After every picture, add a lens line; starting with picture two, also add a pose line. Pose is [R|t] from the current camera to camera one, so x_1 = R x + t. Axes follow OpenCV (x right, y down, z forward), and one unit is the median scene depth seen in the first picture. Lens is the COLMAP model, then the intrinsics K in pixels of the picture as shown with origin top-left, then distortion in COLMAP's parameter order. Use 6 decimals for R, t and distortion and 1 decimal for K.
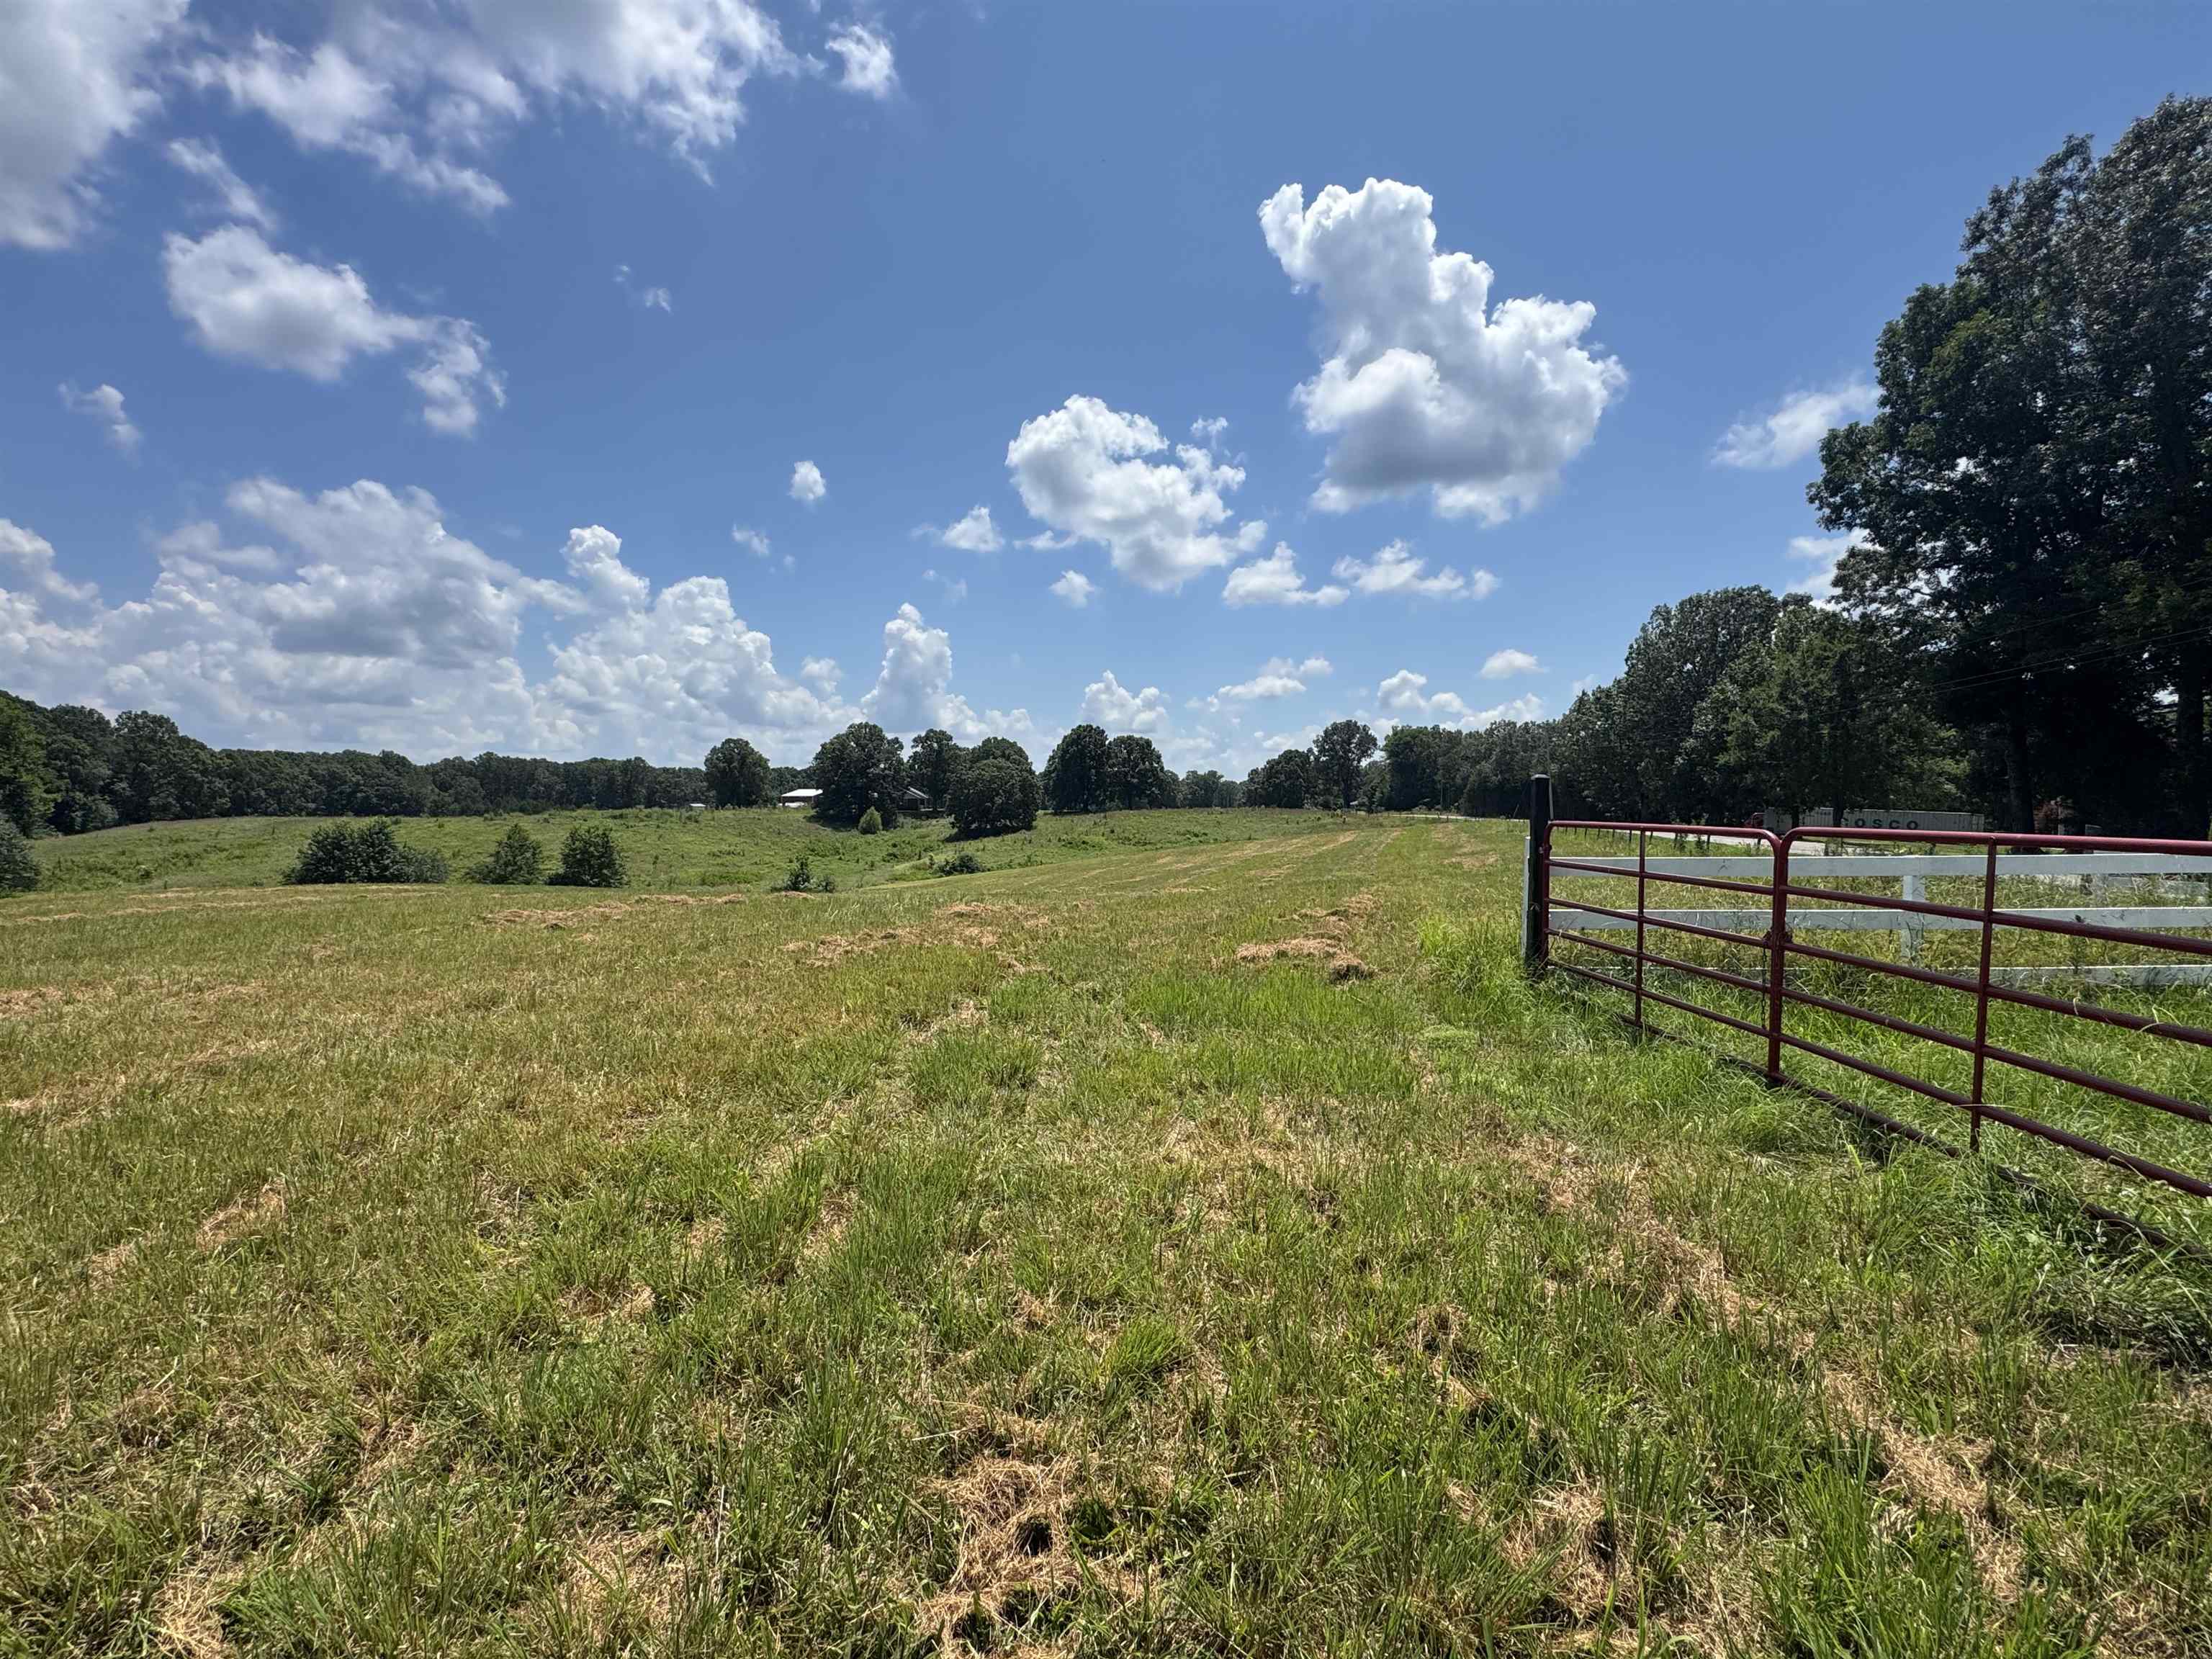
lens RADIAL K [[979.5, 0, 1106.3], [0, 979.5, 814.5], [0, 0, 1]] dist [-0.000095, 0.000084]
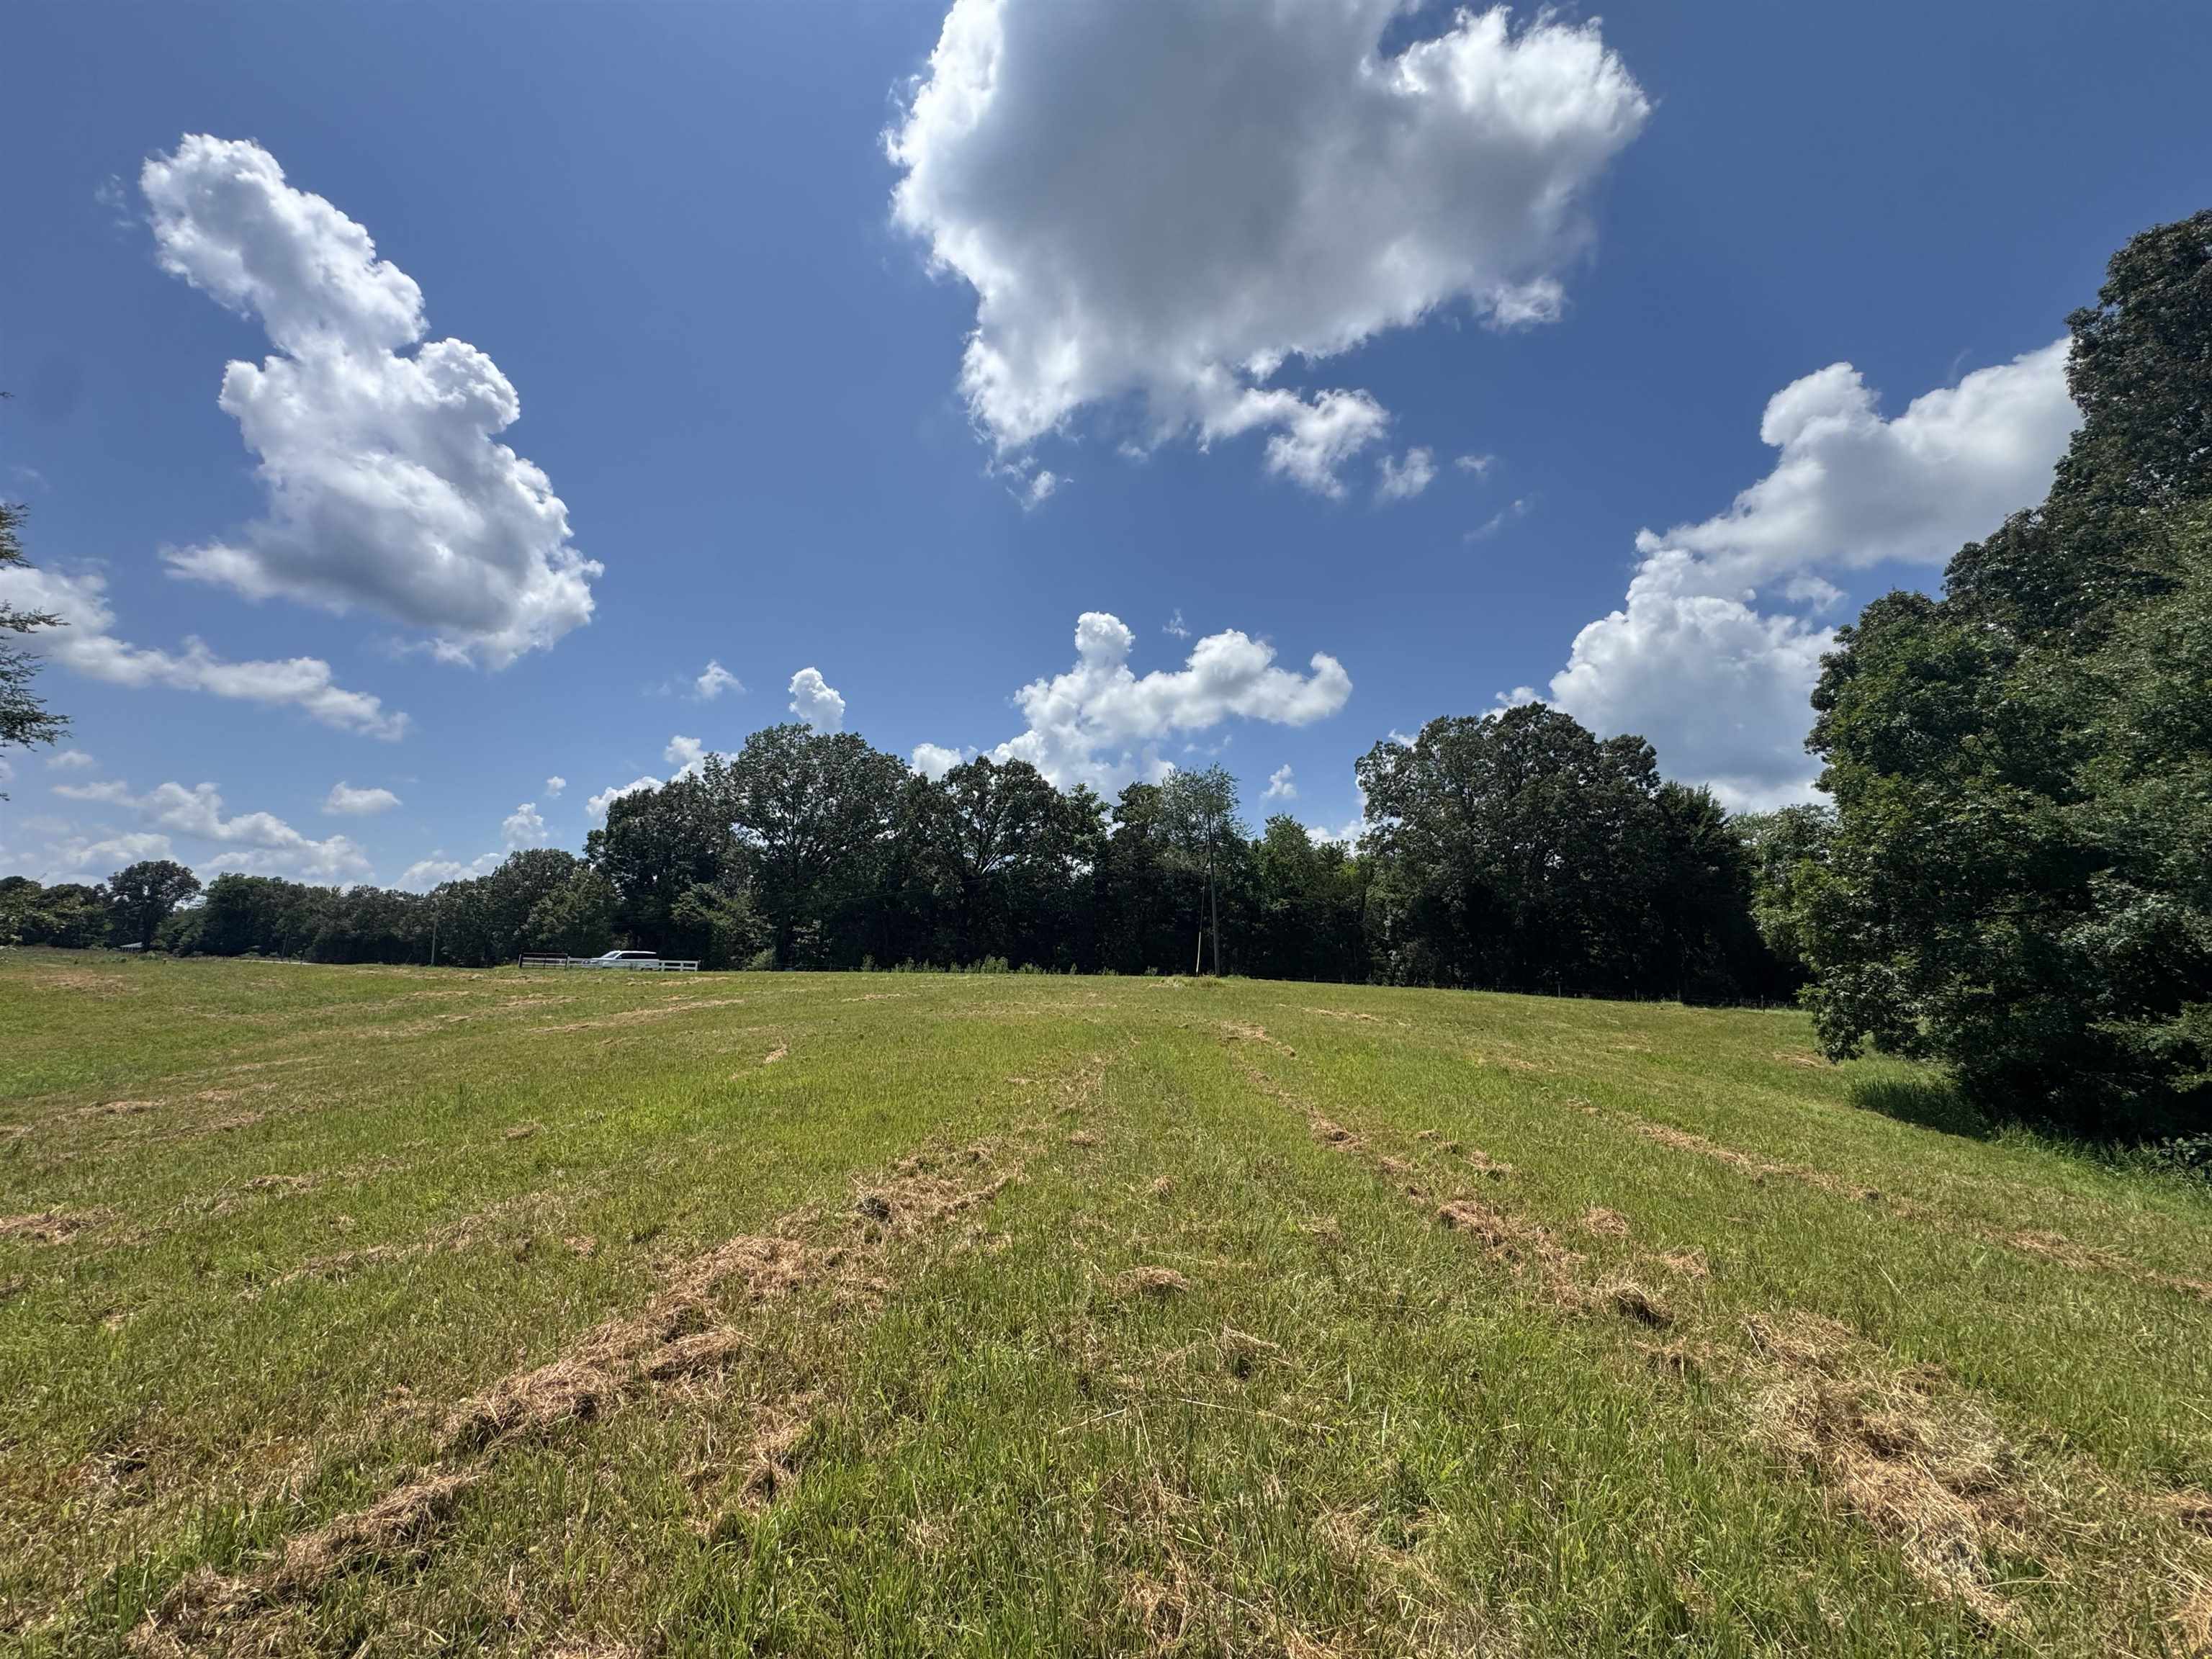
lens RADIAL K [[911.7, 0, 1115.4], [0, 911.7, 832.4], [0, 0, 1]] dist [-0.000714, 0.000216]
pose [[0.431720, 0.158586, 0.887957, -0.181077], [-0.022332, 0.986001, -0.165239, 0.005470], [-0.901731, 0.051507, 0.429218, -0.286188]]
